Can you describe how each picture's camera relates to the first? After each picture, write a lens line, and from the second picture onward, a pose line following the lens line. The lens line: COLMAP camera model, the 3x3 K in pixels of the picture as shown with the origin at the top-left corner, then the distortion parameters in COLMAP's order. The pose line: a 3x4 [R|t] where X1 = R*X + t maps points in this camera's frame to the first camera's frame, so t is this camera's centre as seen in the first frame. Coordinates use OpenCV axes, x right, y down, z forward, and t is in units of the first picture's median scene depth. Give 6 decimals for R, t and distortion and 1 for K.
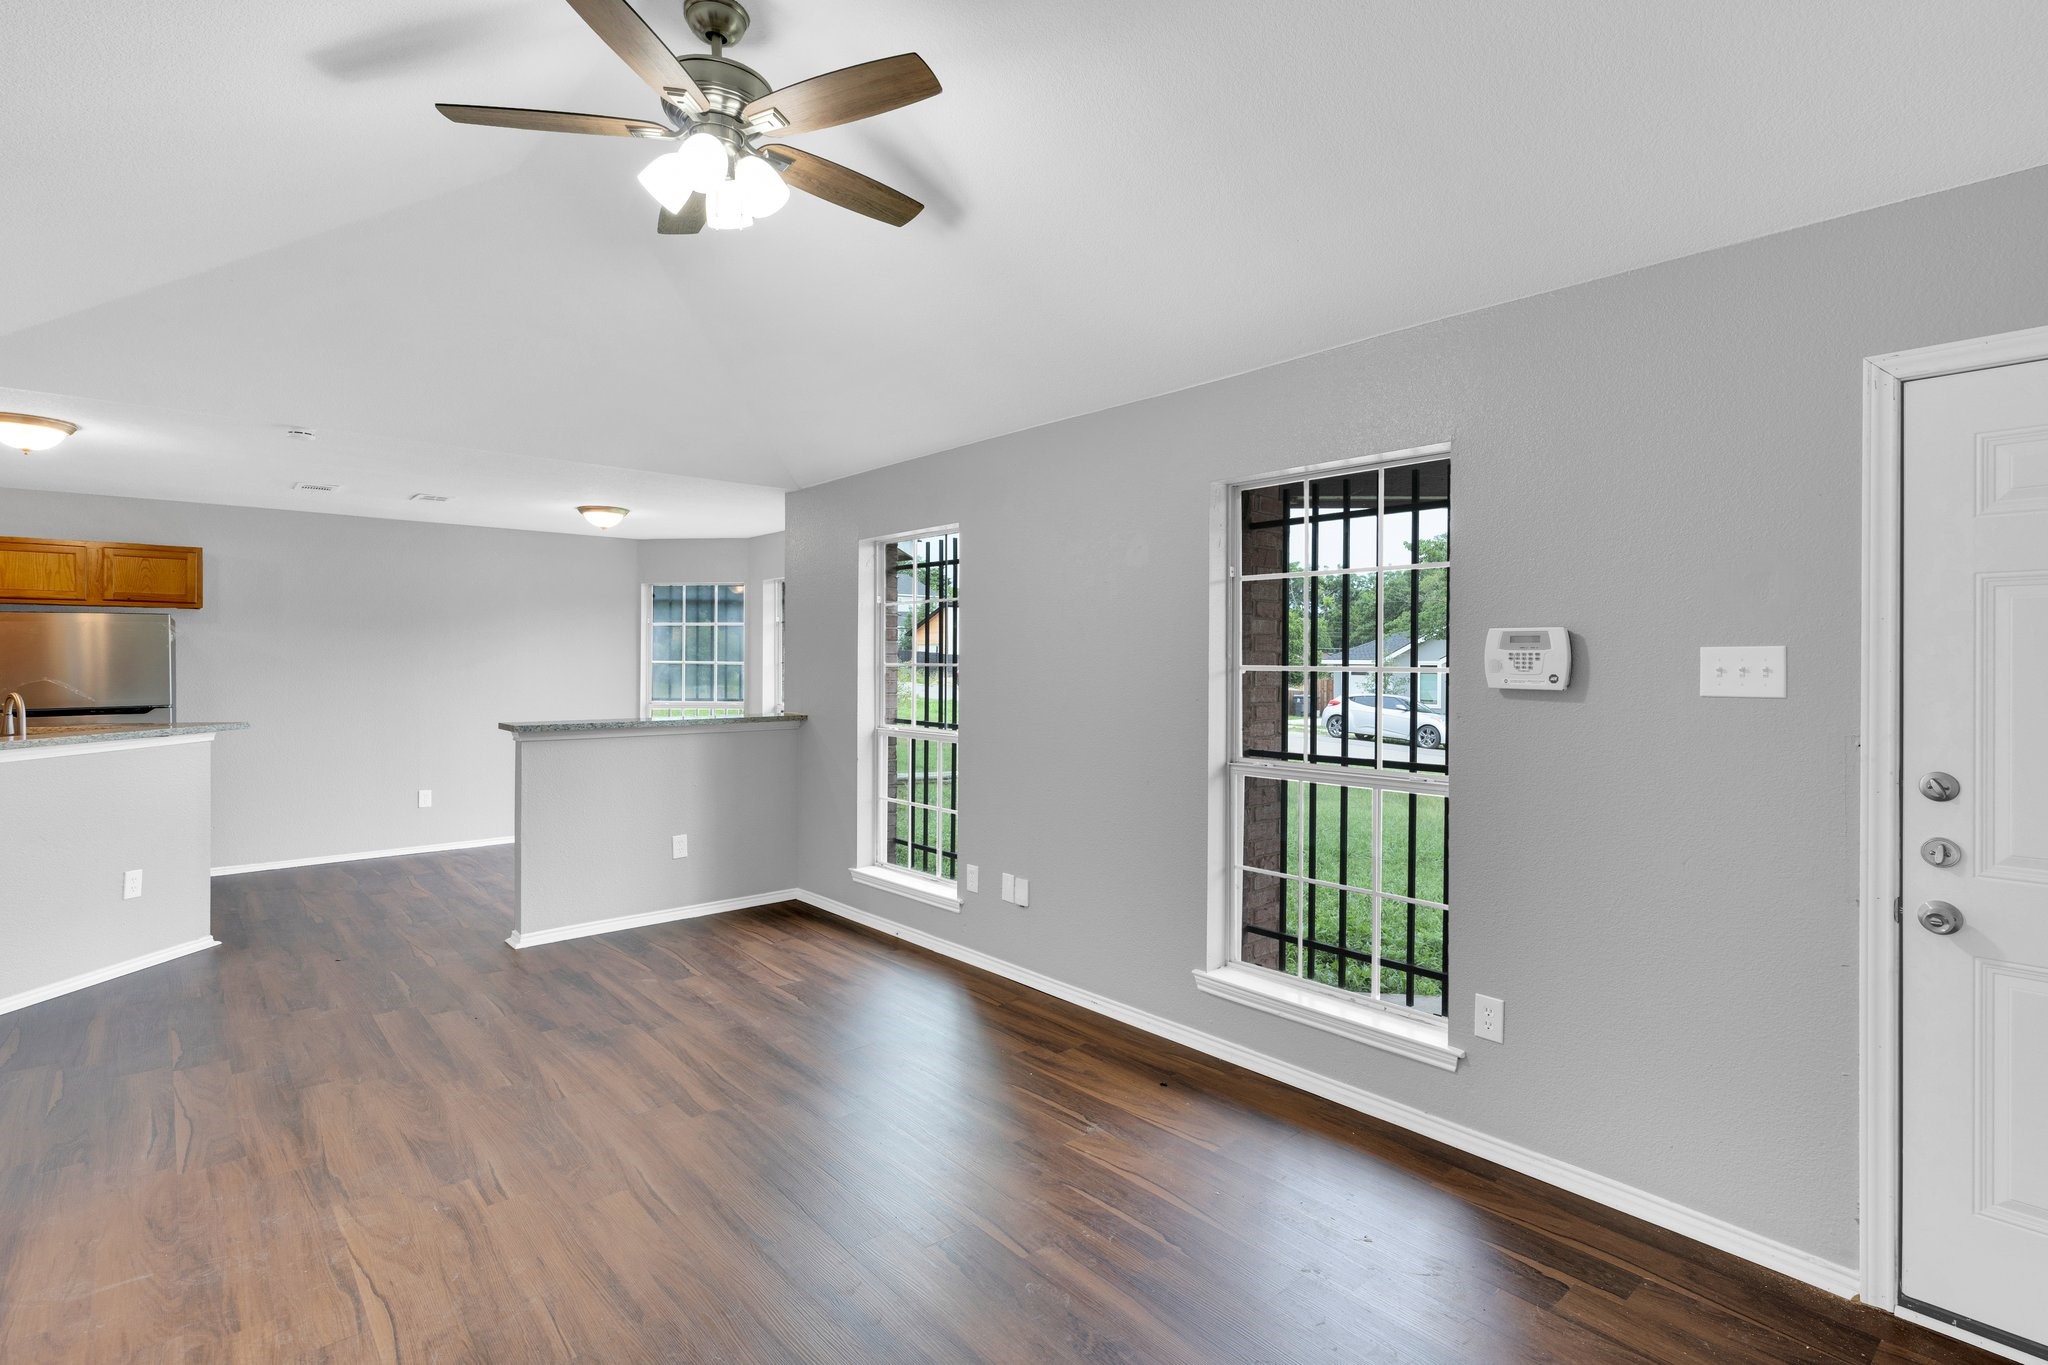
lens RADIAL K [[982.5, 0, 1025.0], [0, 982.5, 663.0], [0, 0, 1]] dist [0.001894, 0.000771]
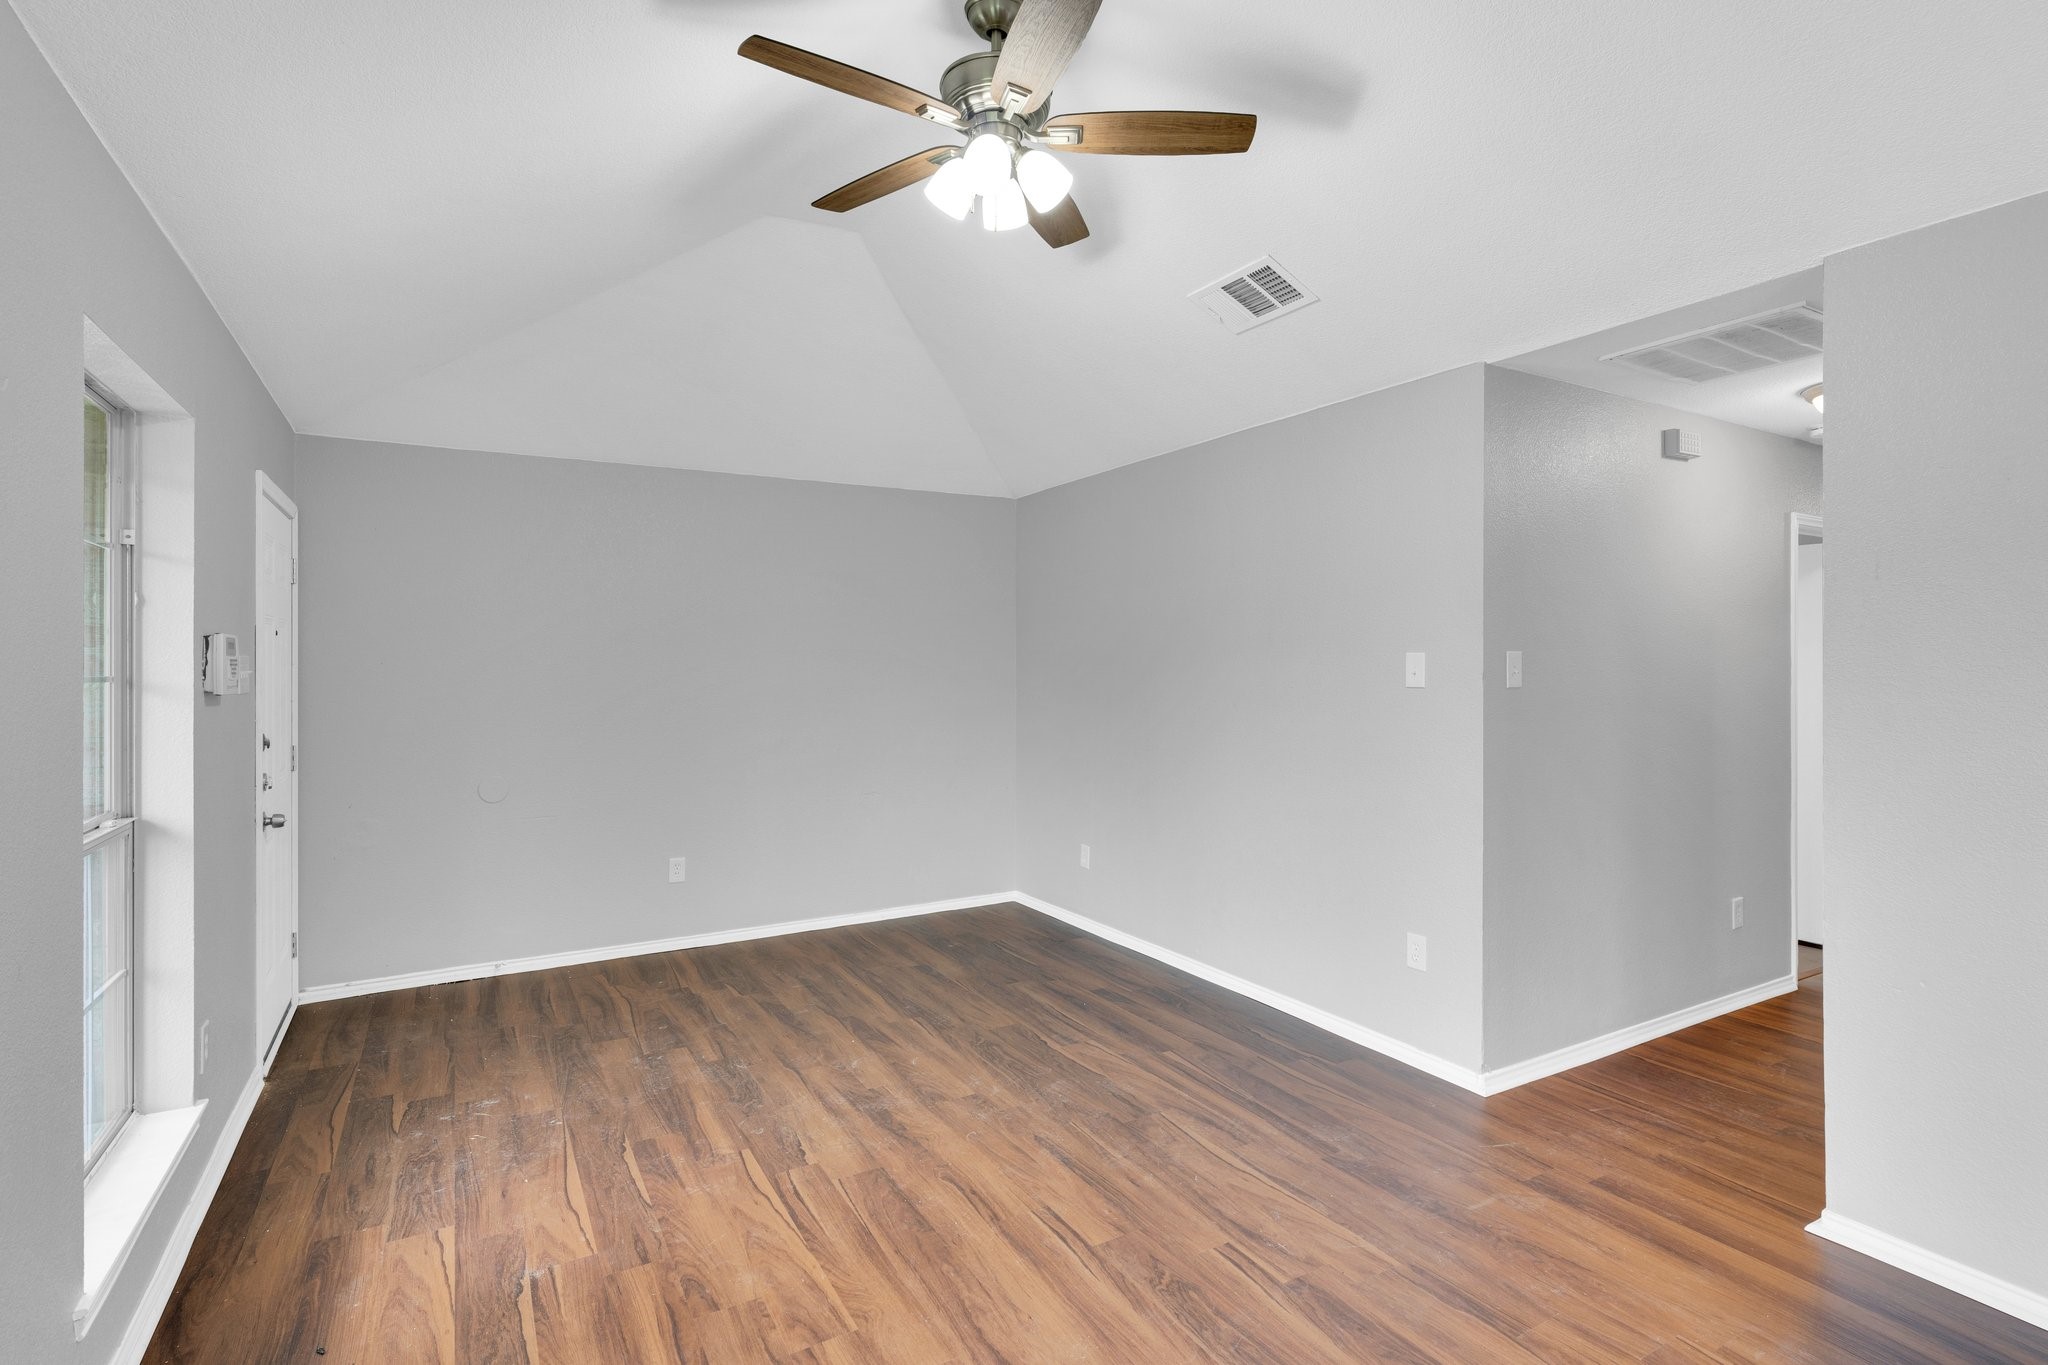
lens RADIAL K [[982.5, 0, 1025.0], [0, 982.5, 663.0], [0, 0, 1]] dist [0.001894, 0.000771]
pose [[-0.980567, -0.001494, 0.196180, -0.412862], [-0.001295, 0.999999, 0.001140, -0.007055], [-0.196181, 0.000864, -0.980567, 1.509994]]
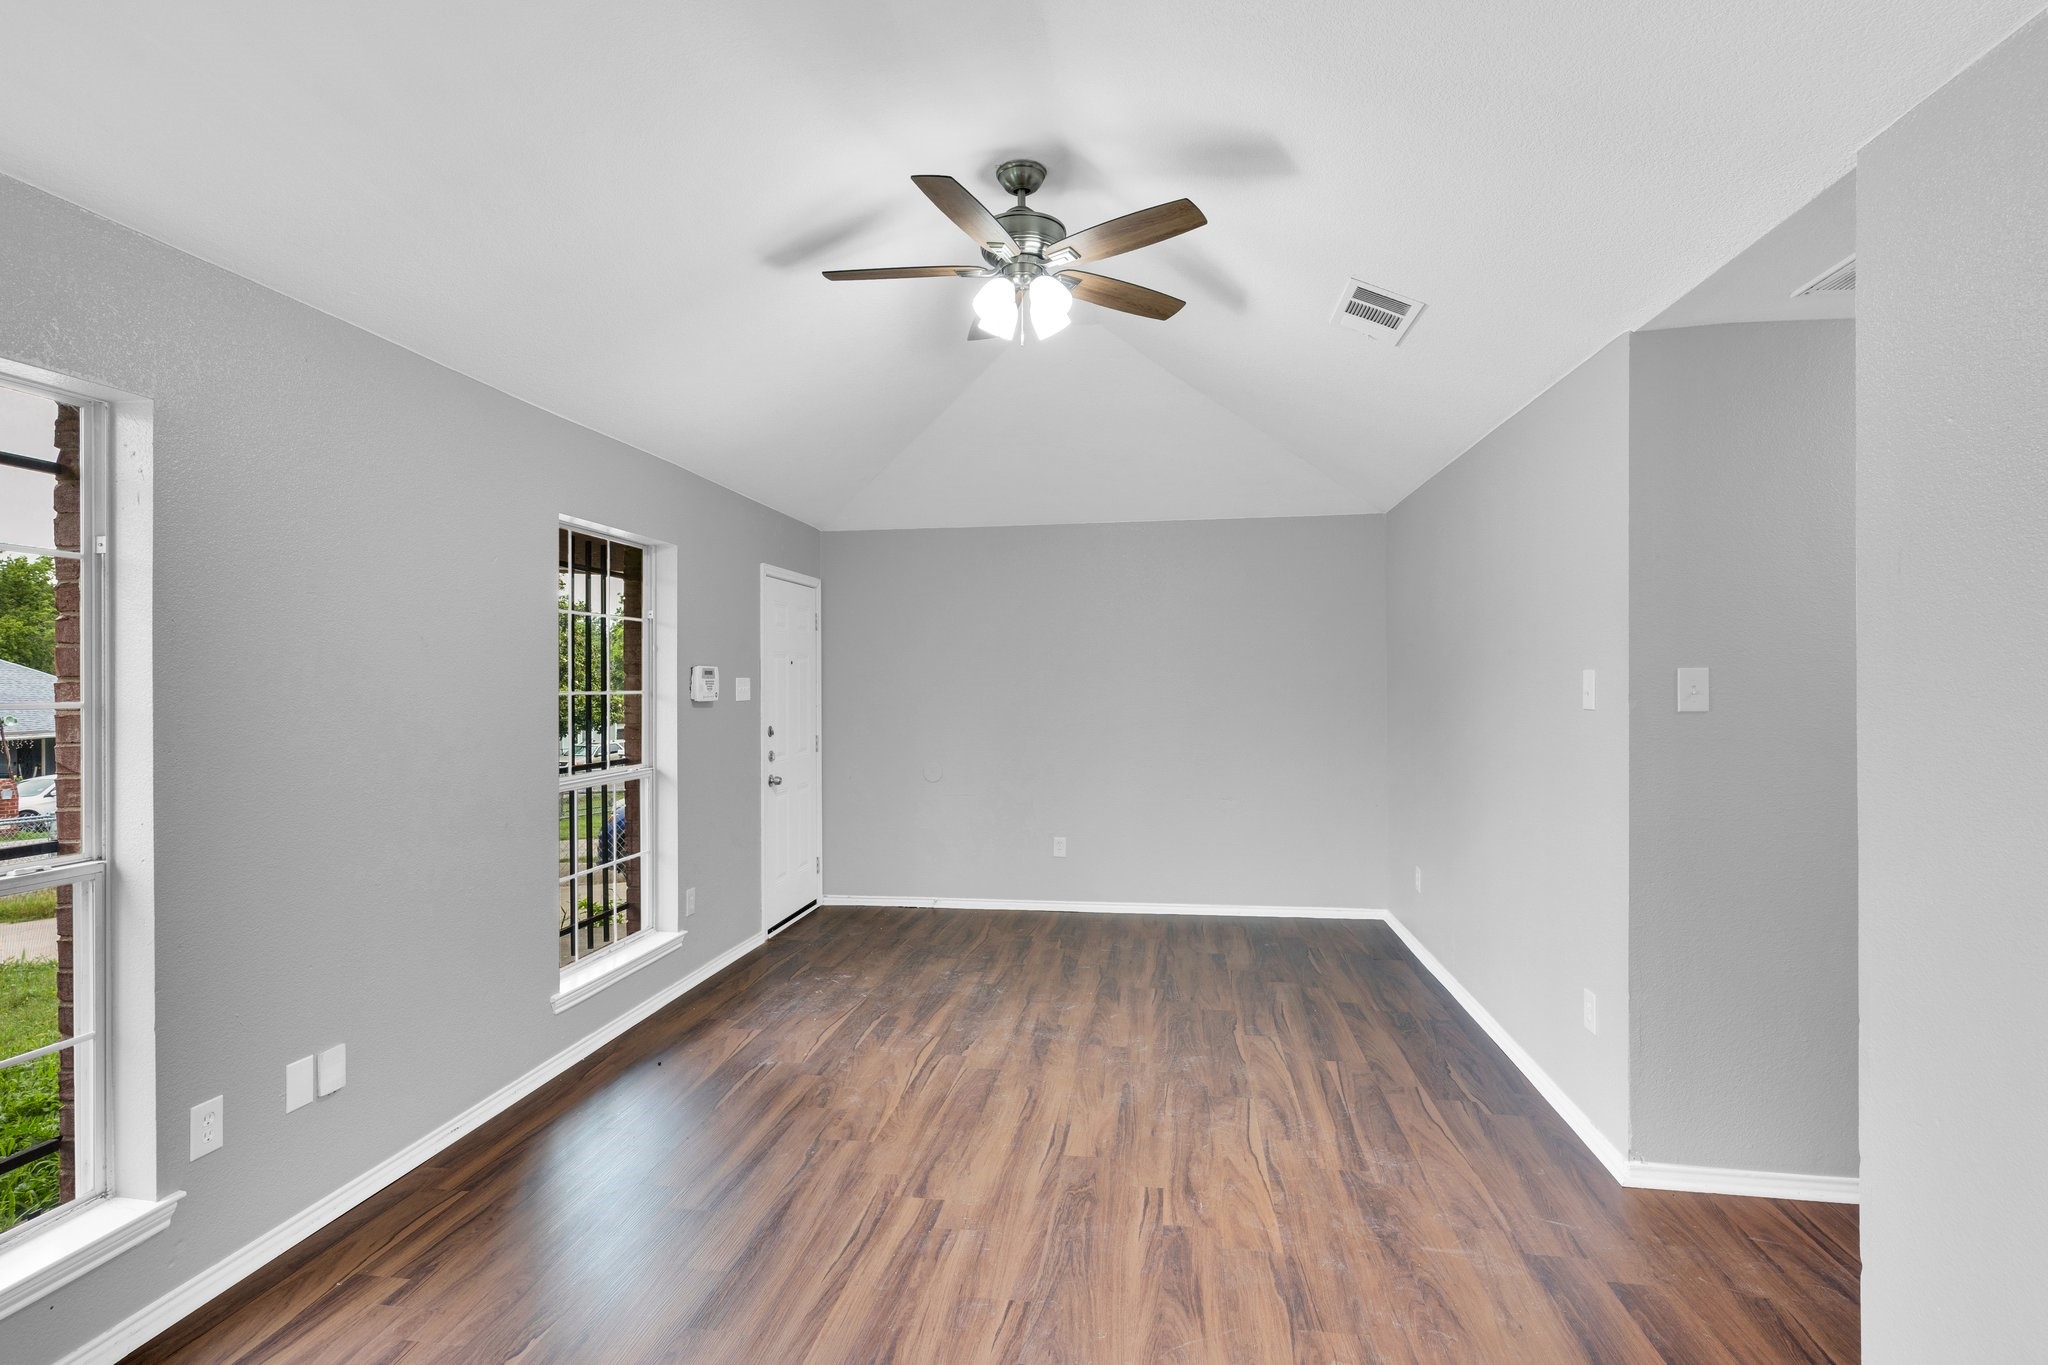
lens RADIAL K [[982.5, 0, 1025.0], [0, 982.5, 663.0], [0, 0, 1]] dist [0.001894, 0.000771]
pose [[-0.645443, 0.012558, 0.763705, -0.986868], [0.004078, 0.999907, -0.012995, -0.013489], [-0.763797, -0.005273, -0.645434, 1.398204]]
